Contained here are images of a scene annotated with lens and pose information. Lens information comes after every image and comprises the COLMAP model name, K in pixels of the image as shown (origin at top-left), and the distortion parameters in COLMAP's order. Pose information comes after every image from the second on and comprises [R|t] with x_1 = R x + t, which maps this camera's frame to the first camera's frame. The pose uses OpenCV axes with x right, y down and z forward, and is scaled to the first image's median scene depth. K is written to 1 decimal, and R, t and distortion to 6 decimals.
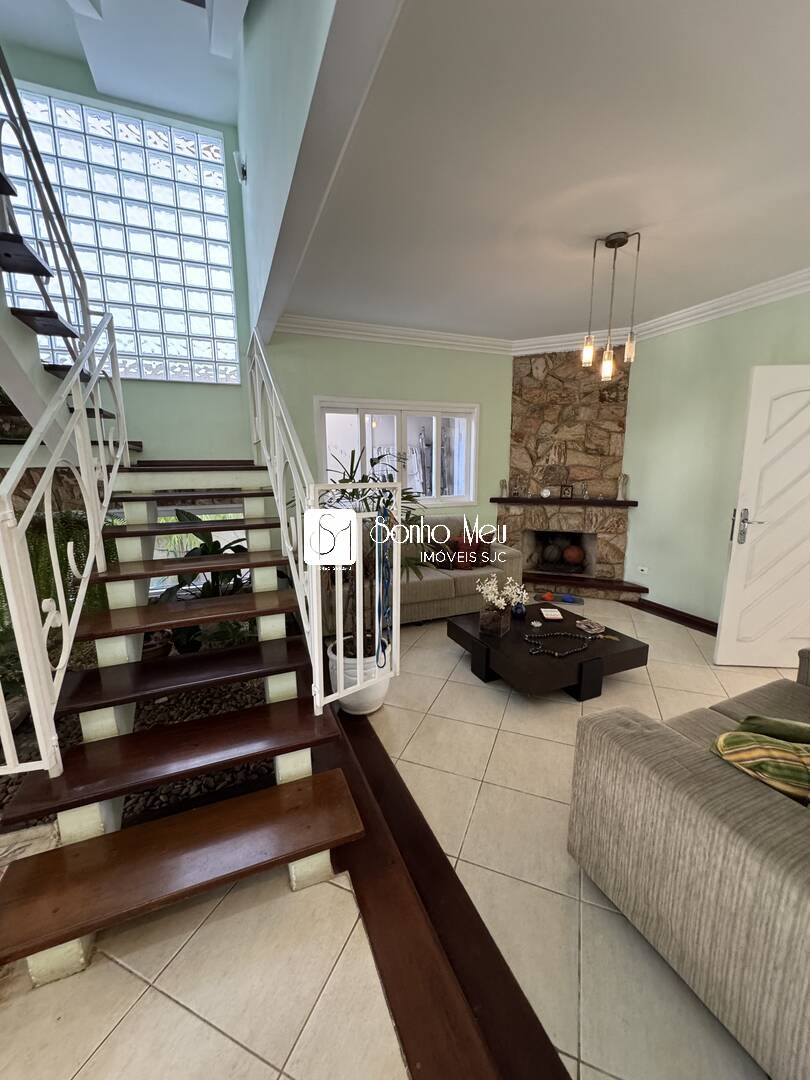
lens RADIAL K [[432.4, 0, 404.6], [0, 432.4, 539.1], [0, 0, 1]] dist [0.001198, 0.000307]
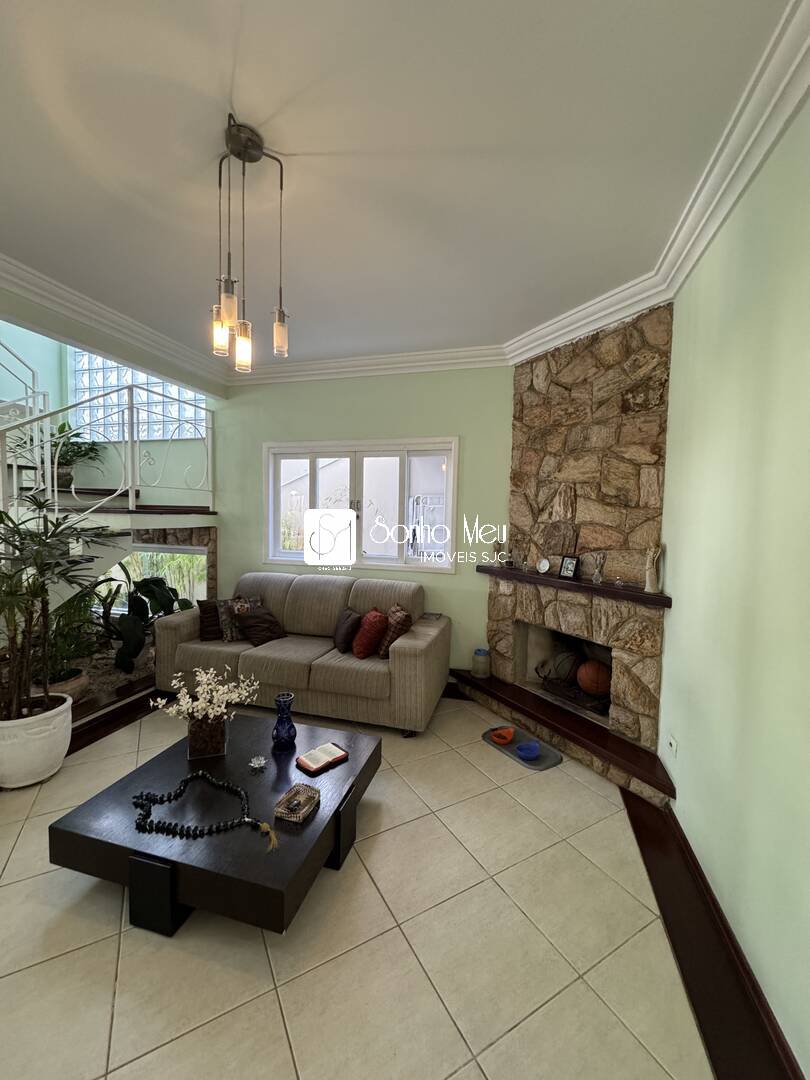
lens RADIAL K [[432.4, 0, 407.0], [0, 432.4, 540.2], [0, 0, 1]] dist [0.001198, 0.000307]
pose [[0.787369, 0.057442, -0.613800, 0.570507], [-0.132941, 0.988045, -0.078068, -0.070009], [0.601977, 0.143067, 0.785592, 0.398756]]
